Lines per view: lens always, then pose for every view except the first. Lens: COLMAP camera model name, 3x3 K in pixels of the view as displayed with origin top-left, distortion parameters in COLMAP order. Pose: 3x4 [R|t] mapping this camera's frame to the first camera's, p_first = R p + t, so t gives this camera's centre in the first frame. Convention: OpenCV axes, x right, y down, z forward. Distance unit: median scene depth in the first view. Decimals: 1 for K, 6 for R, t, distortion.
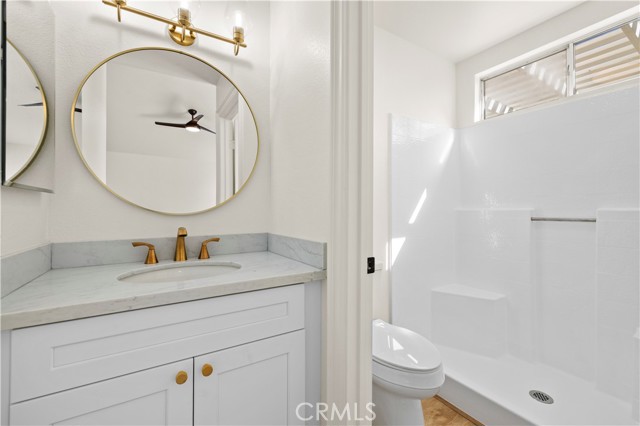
lens RADIAL K [[271.0, 0, 320.0], [0, 271.0, 208.0], [0, 0, 1]] dist [0.001204, 0.000988]
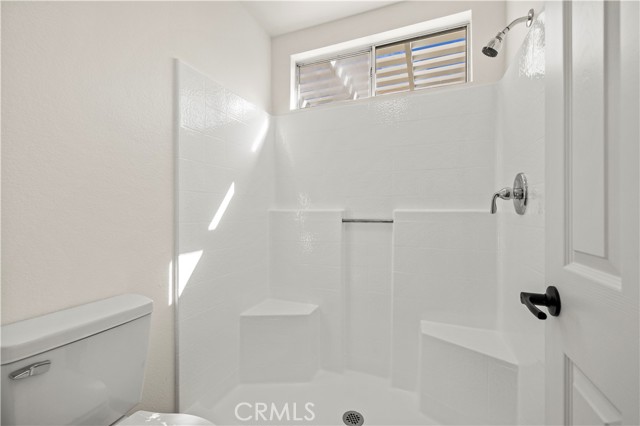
lens RADIAL K [[271.0, 0, 316.3], [0, 271.0, 213.2], [0, 0, 1]] dist [0.001204, 0.000988]
pose [[0.811761, -0.002910, 0.583982, 0.147387], [-0.006789, 0.999873, 0.014420, 0.001963], [-0.583950, -0.015670, 0.811638, 0.273915]]
